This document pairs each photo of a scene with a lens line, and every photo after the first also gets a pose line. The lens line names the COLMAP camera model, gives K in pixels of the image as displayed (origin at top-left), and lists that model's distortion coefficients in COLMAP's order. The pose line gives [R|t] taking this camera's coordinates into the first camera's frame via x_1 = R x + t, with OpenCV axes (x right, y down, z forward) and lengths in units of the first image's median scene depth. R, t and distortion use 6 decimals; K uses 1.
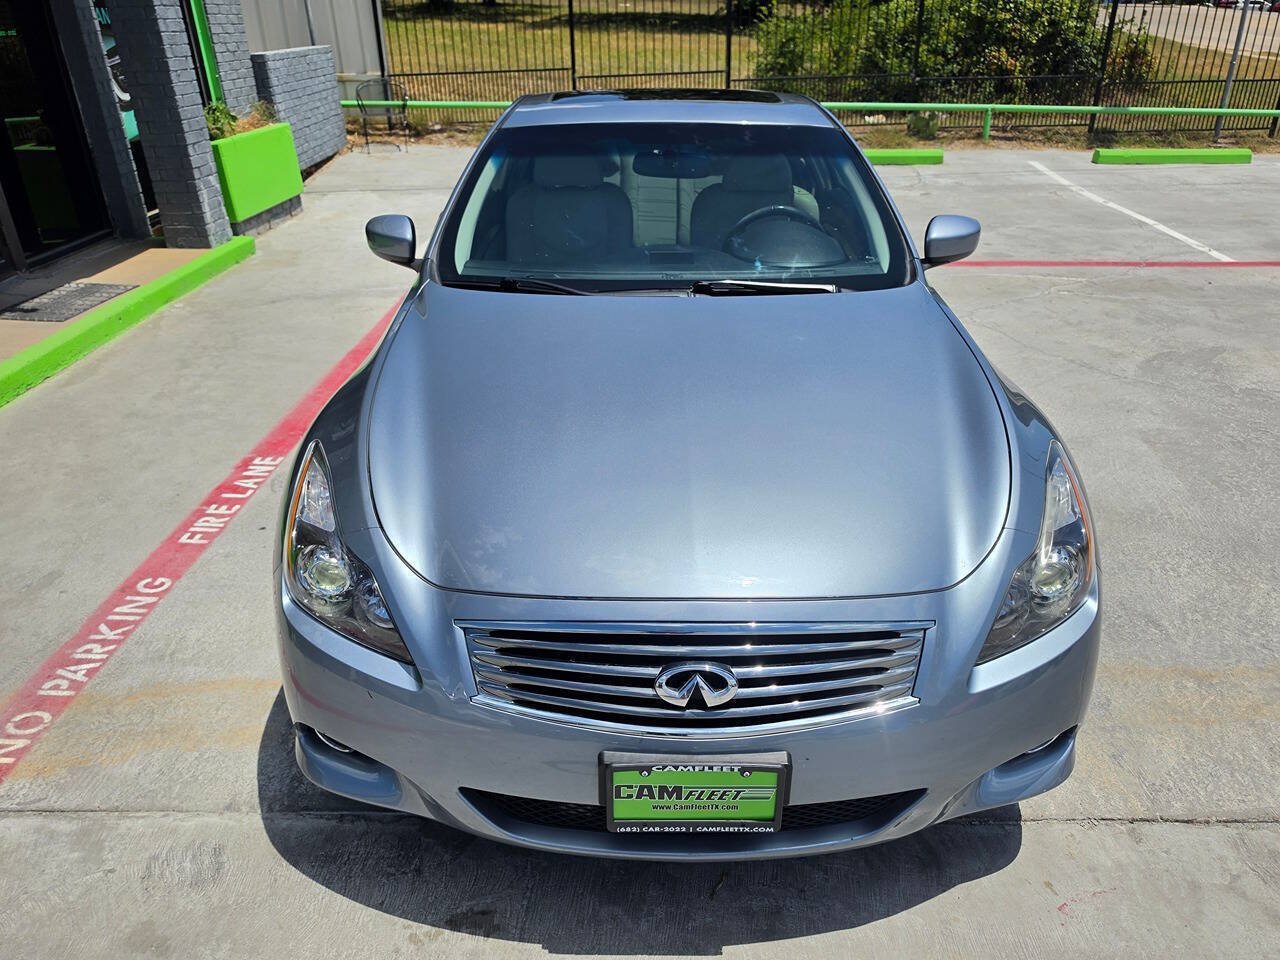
lens RADIAL K [[903.5, 0, 639.8], [0, 903.5, 477.2], [0, 0, 1]] dist [0.001411, -0.004811]
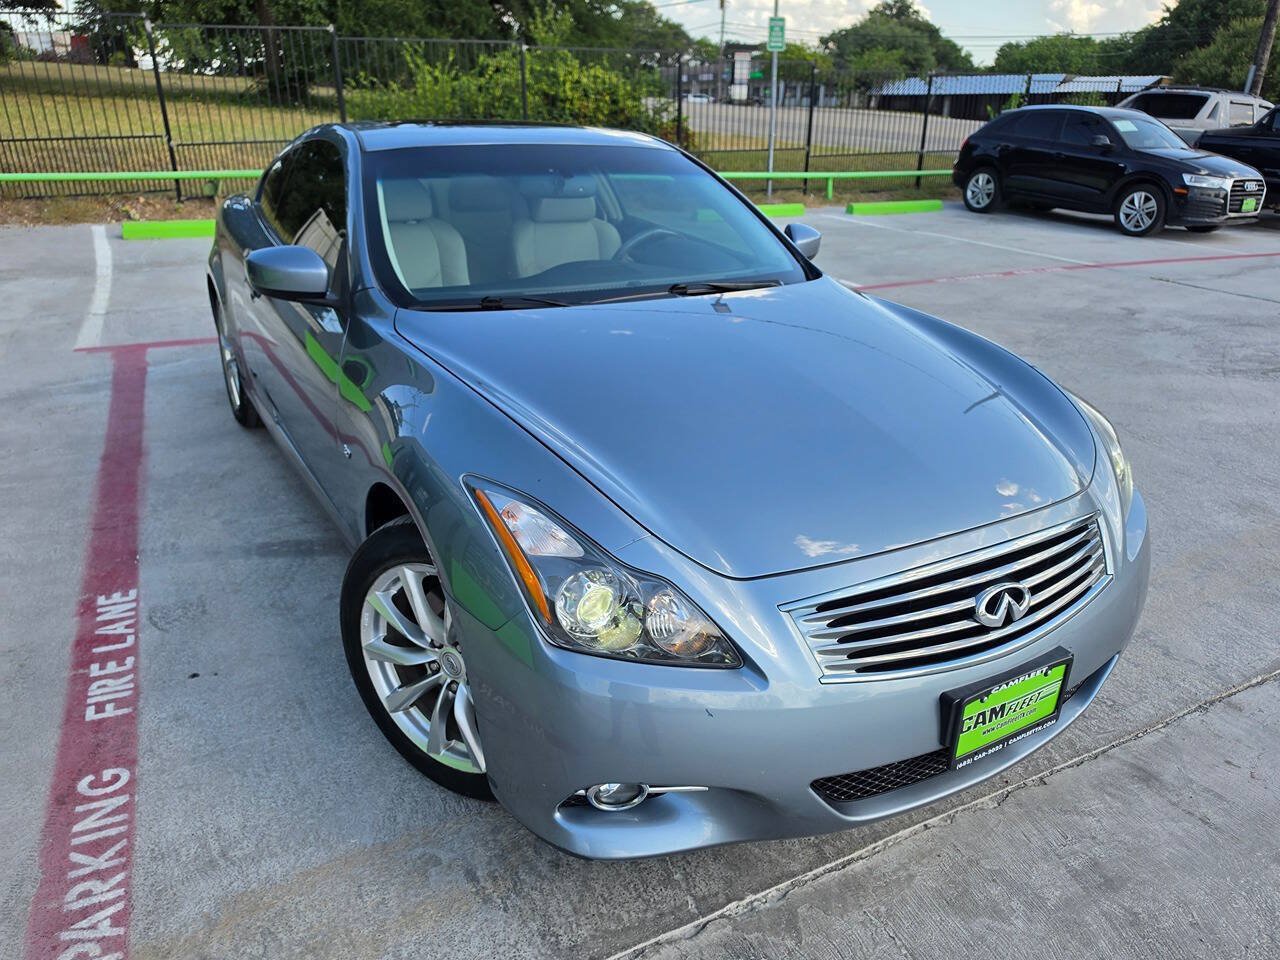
lens RADIAL K [[895.7, 0, 638.0], [0, 895.7, 483.5], [0, 0, 1]] dist [0.000704, -0.005414]
pose [[0.883310, -0.162070, 0.439883, -0.483176], [0.192601, 0.980950, -0.025332, -0.012645], [-0.427397, 0.107098, 0.897698, 0.185091]]
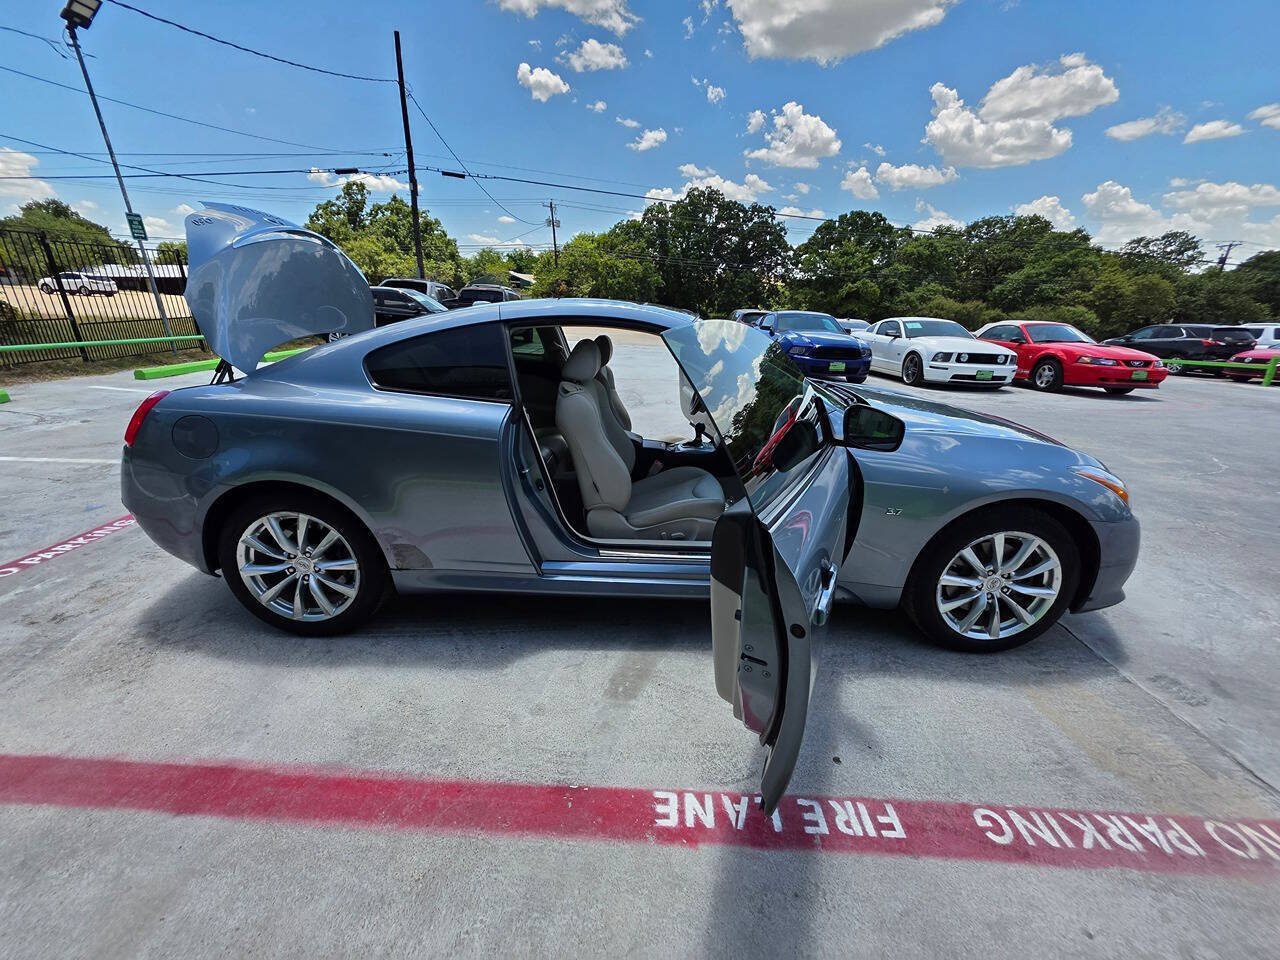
lens RADIAL K [[517.7, 0, 629.7], [0, 517.7, 475.3], [0, 0, 1]] dist [-0.011738, 0.004657]
pose [[0.018740, -0.317076, 0.948215, -1.001808], [0.437956, 0.855160, 0.277303, -0.511106], [-0.898801, 0.410079, 0.154891, 1.212265]]
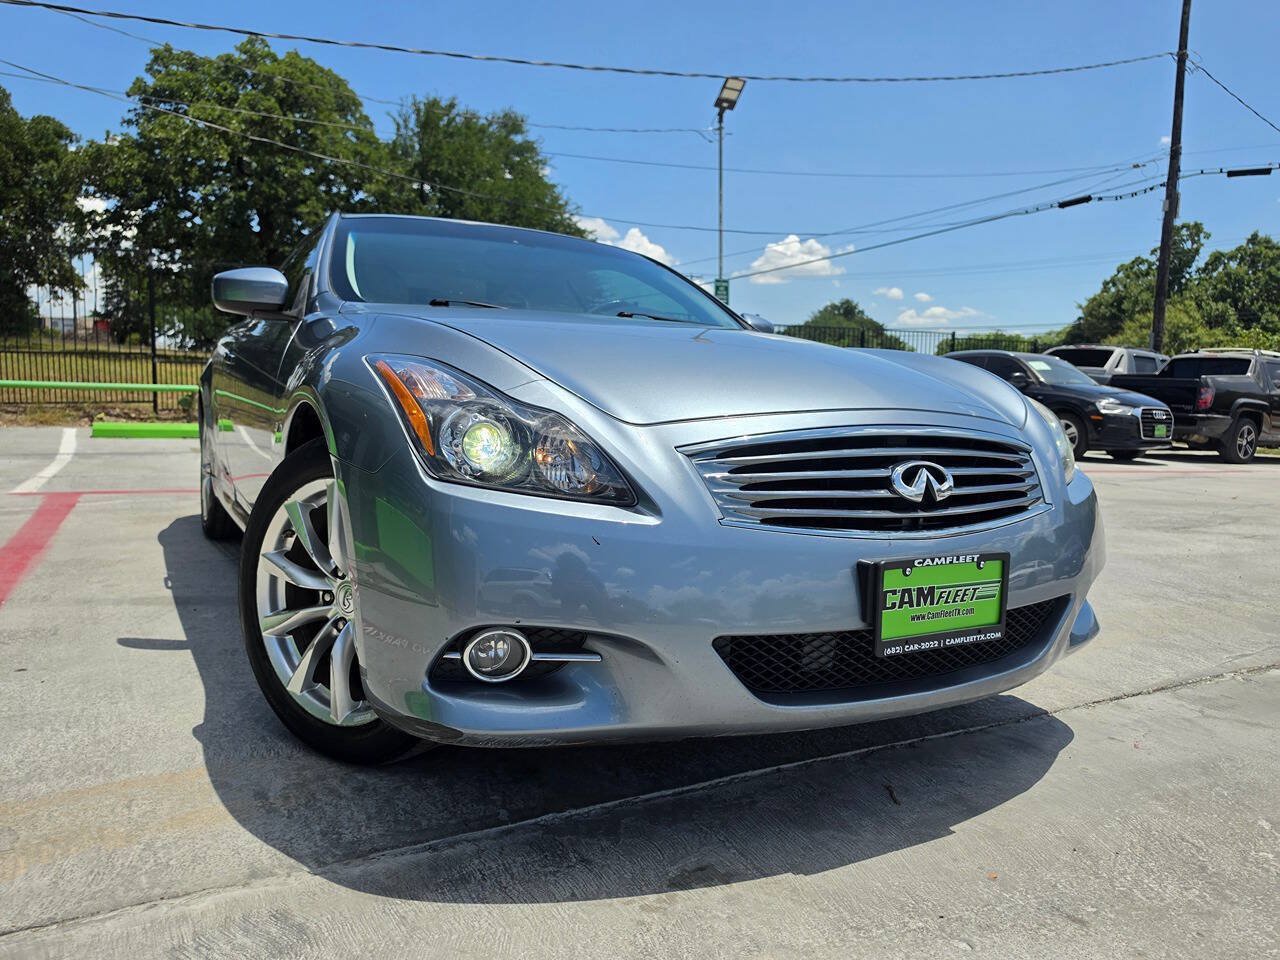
lens RADIAL K [[893.7, 0, 641.3], [0, 893.7, 467.6], [0, 0, 1]] dist [-0.000413, -0.004314]
pose [[0.870063, -0.011142, 0.492815, -0.415353], [0.194491, 0.926398, -0.322429, 0.280978], [-0.452951, 0.376381, 0.808191, 0.191090]]
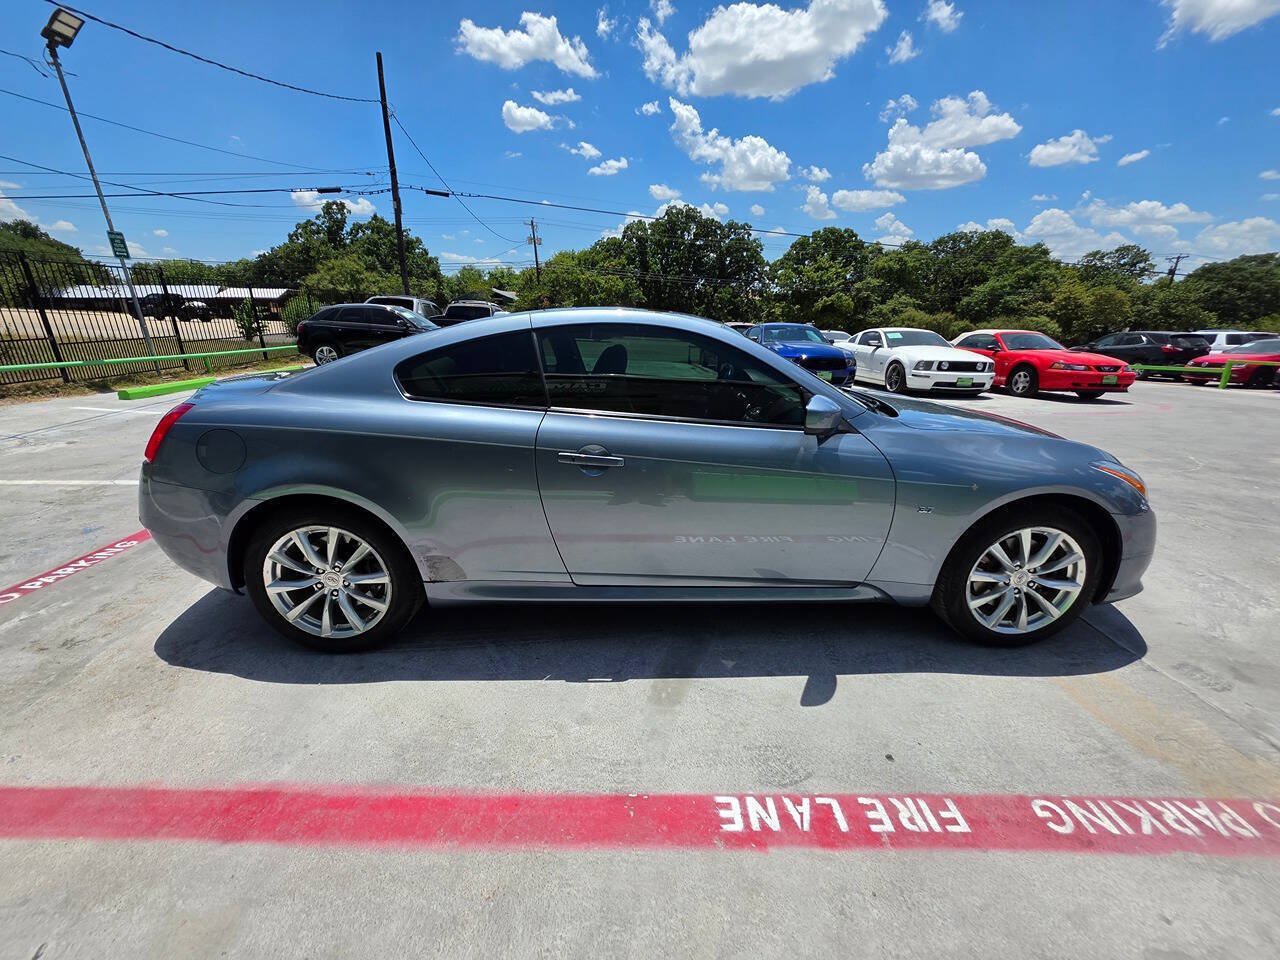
lens RADIAL K [[513.0, 0, 630.8], [0, 513.0, 476.6], [0, 0, 1]] dist [-0.010671, 0.004151]
pose [[-0.020219, -0.295584, 0.955103, -1.000306], [0.447802, 0.851442, 0.272983, -0.534638], [-0.893904, 0.433216, 0.115147, 1.287051]]
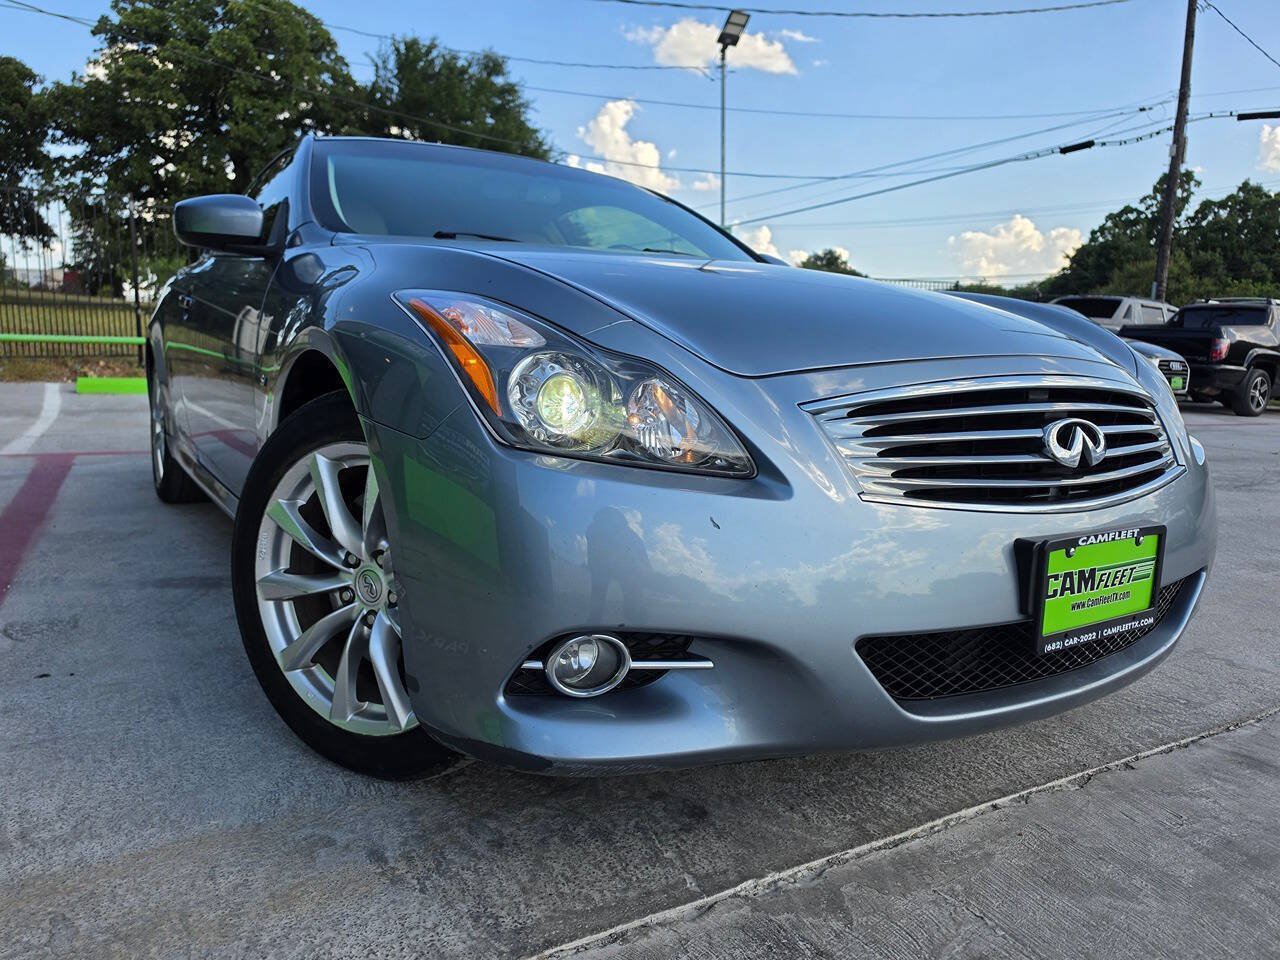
lens RADIAL K [[896.6, 0, 629.4], [0, 896.6, 468.0], [0, 0, 1]] dist [-0.024164, 0.024606]
pose [[0.864342, -0.040641, 0.501259, -0.457891], [0.201135, 0.941477, -0.270493, 0.201312], [-0.460931, 0.334619, 0.821932, 0.359458]]
